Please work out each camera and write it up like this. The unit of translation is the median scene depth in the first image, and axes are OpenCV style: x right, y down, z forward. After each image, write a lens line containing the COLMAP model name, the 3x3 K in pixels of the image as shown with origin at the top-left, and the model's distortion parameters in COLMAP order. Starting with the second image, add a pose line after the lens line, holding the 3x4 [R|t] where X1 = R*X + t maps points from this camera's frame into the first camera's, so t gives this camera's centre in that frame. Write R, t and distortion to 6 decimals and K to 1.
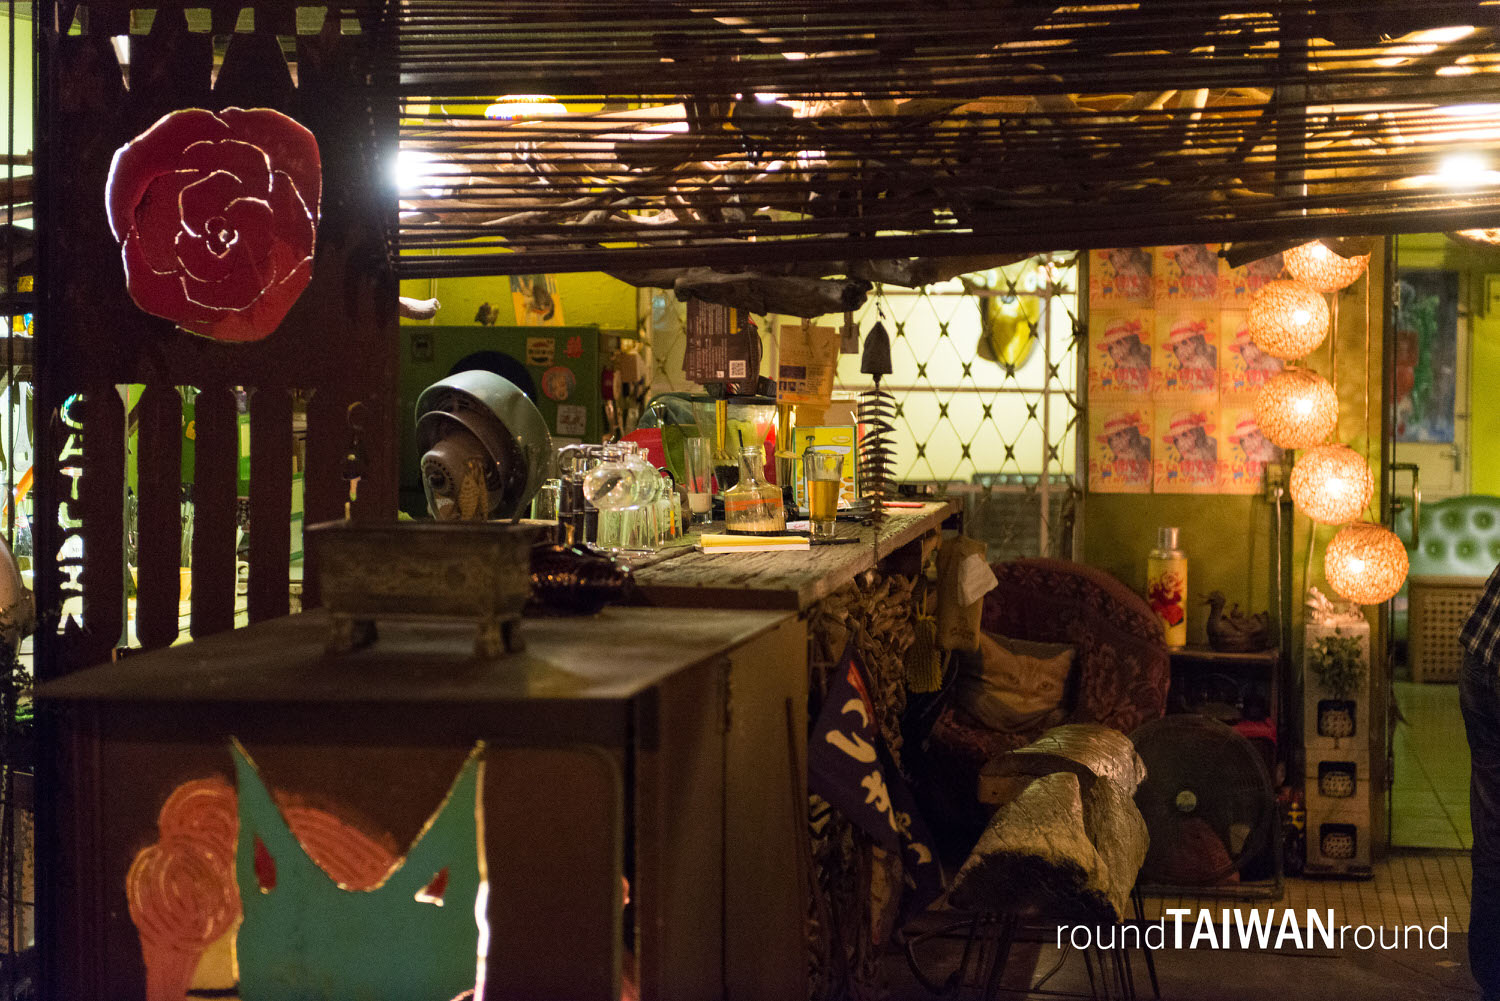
lens RADIAL K [[2859.9, 0, 752.7], [0, 2859.9, 493.8], [0, 0, 1]] dist [0.023077, 0.000000]
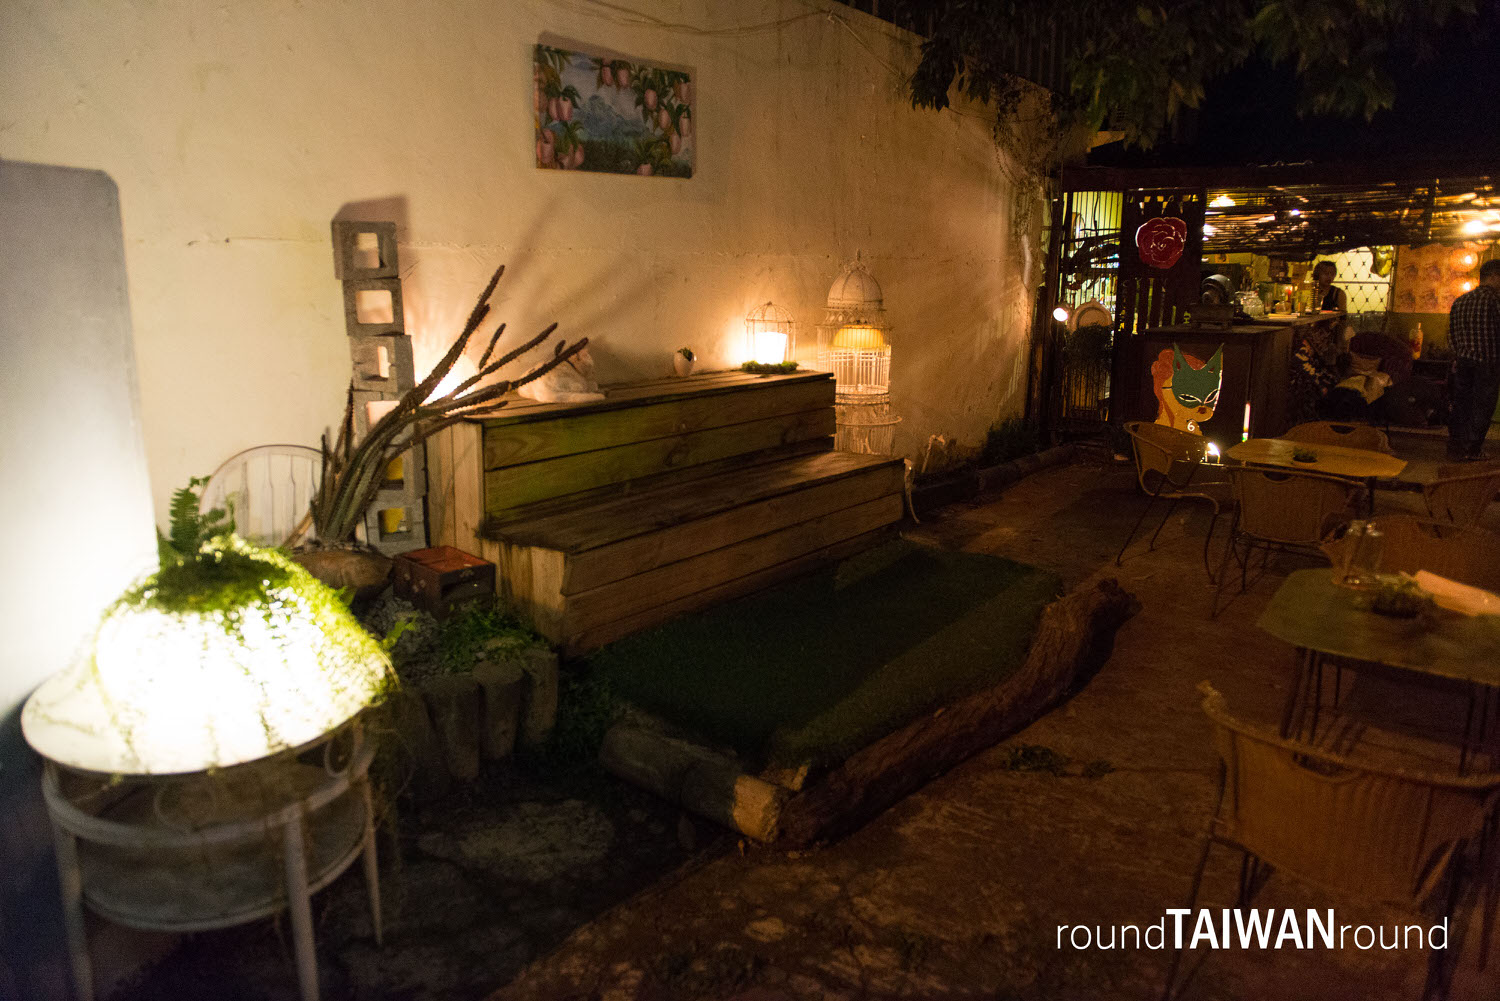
lens RADIAL K [[1016.7, 0, 742.2], [0, 1016.7, 476.3], [0, 0, 1]] dist [-0.038197, 0.010007]
pose [[0.882637, 0.084683, -0.462364, 0.003223], [-0.014636, 0.988112, 0.153036, 0.036217], [0.469827, -0.128308, 0.873384, -0.726762]]
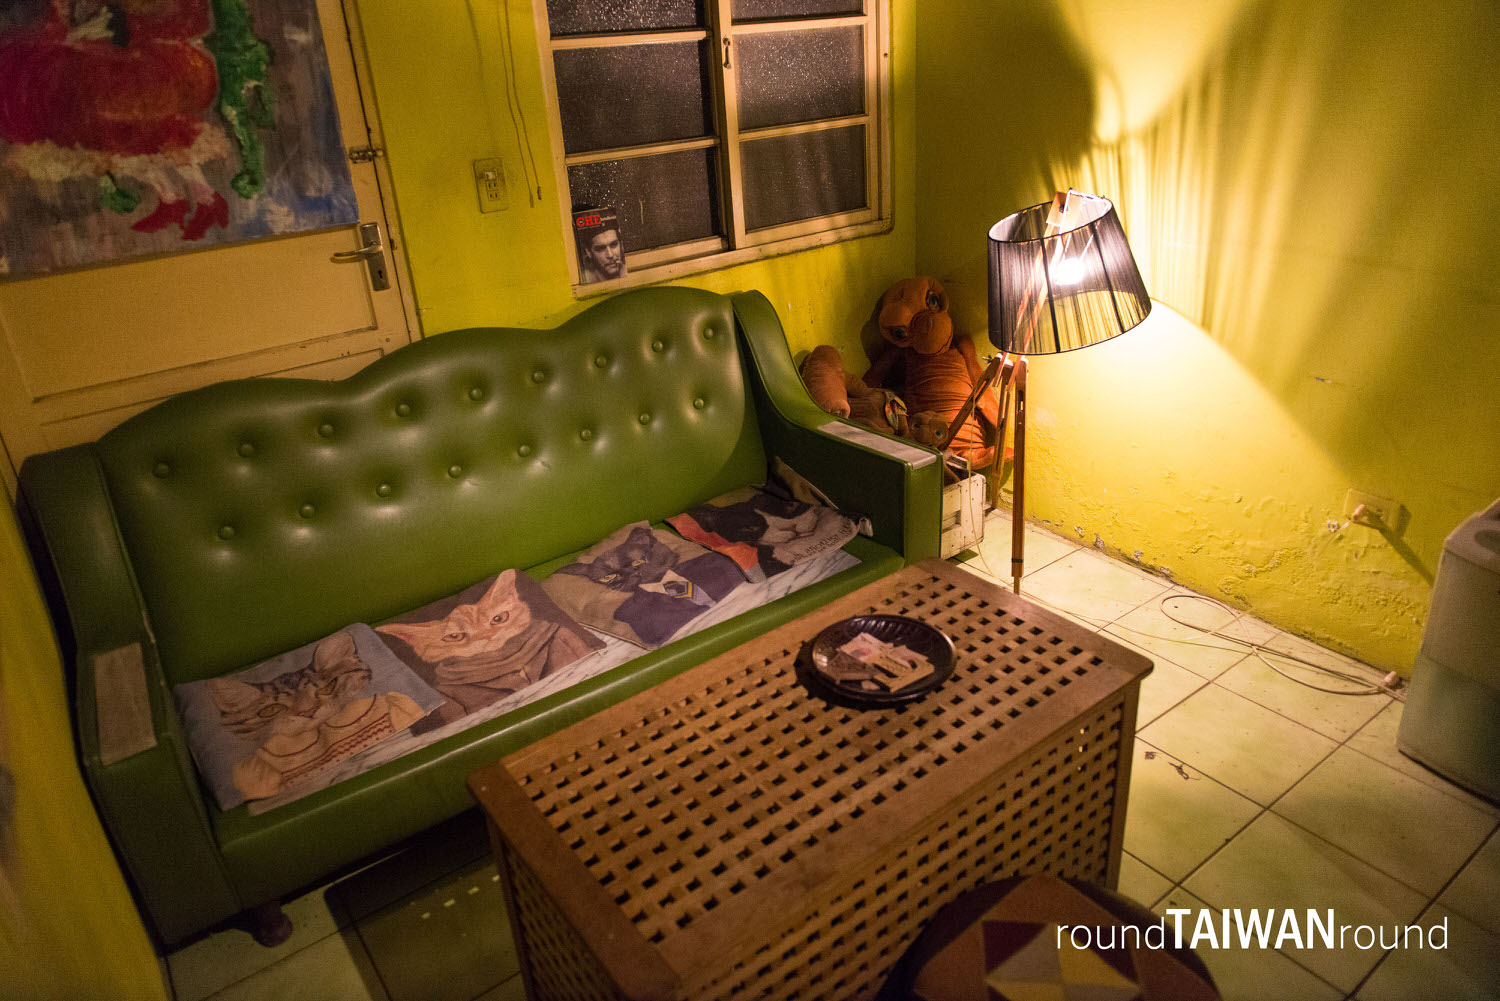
lens RADIAL K [[1016.7, 0, 752.9], [0, 1016.7, 486.8], [0, 0, 1]] dist [-0.038197, 0.010007]
pose [[0.684409, -0.352564, 0.638187, 0.497335], [0.106260, 0.914198, 0.391089, -0.095534], [-0.721314, -0.199851, 0.663149, 2.399240]]
